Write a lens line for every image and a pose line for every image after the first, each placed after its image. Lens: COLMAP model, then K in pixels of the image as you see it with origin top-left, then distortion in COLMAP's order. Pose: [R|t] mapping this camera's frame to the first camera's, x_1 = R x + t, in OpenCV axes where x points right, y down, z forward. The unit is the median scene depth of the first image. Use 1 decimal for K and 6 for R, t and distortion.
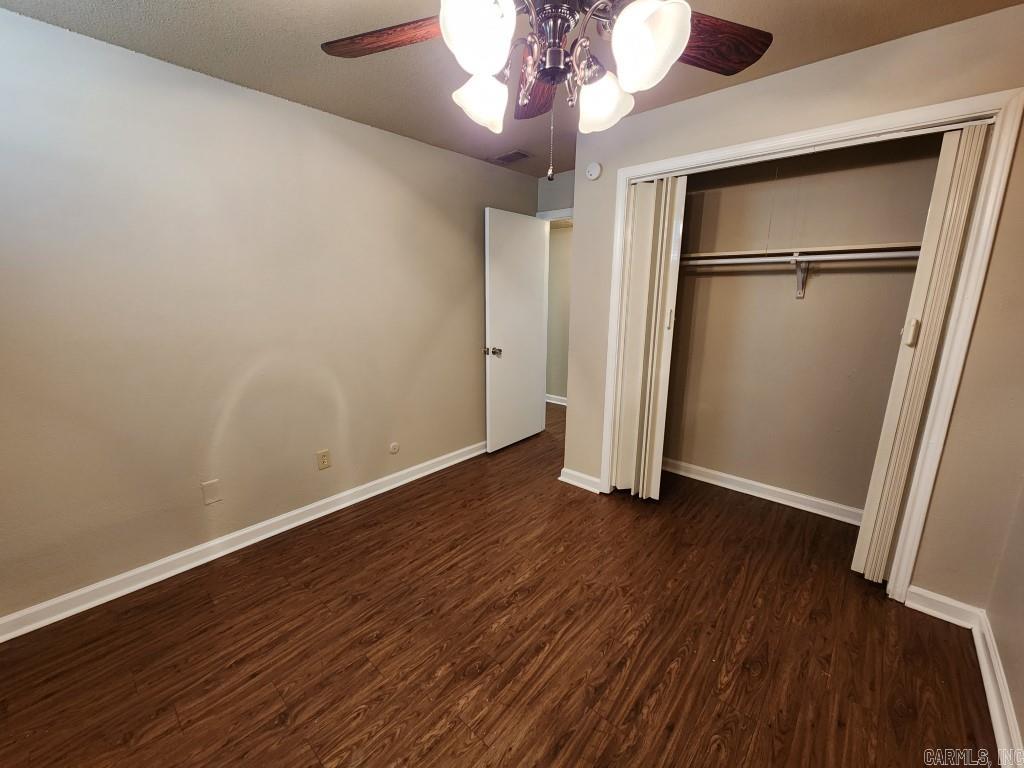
lens RADIAL K [[419.1, 0, 508.0], [0, 419.1, 386.7], [0, 0, 1]] dist [-0.000069, 0.000485]
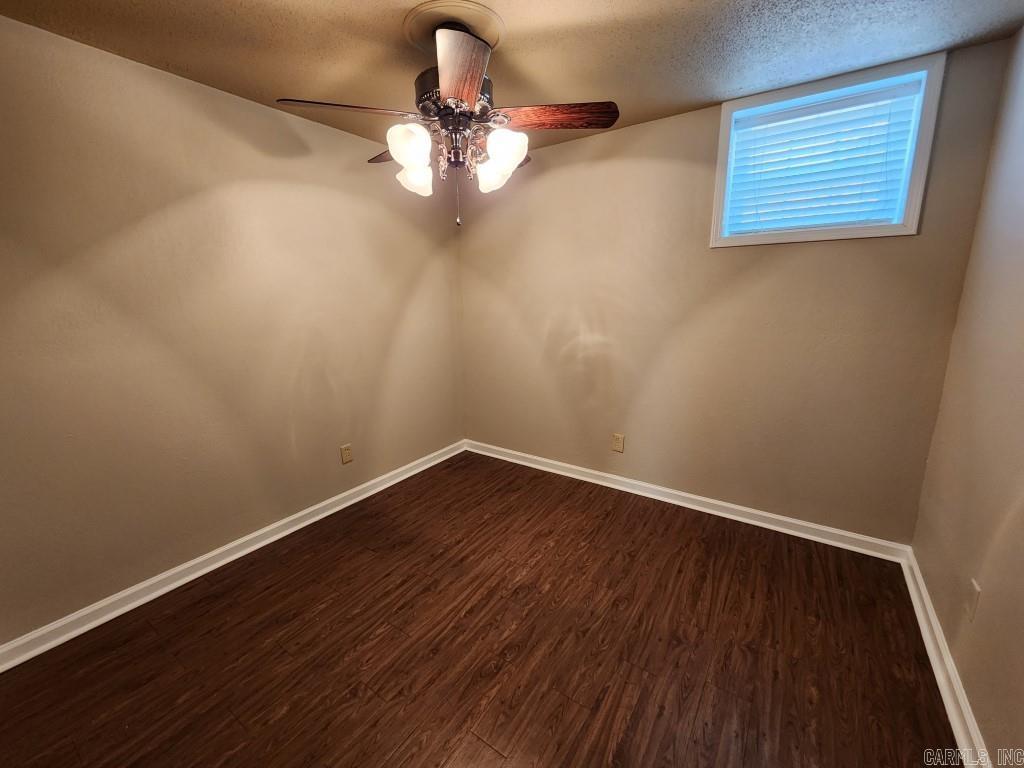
lens RADIAL K [[419.1, 0, 511.3], [0, 419.1, 385.7], [0, 0, 1]] dist [-0.000069, 0.000485]
pose [[-0.990243, 0.044832, -0.131940, 0.083974], [-0.017906, 0.898047, 0.439536, -0.405223], [0.138194, 0.437610, -0.888482, 1.703751]]
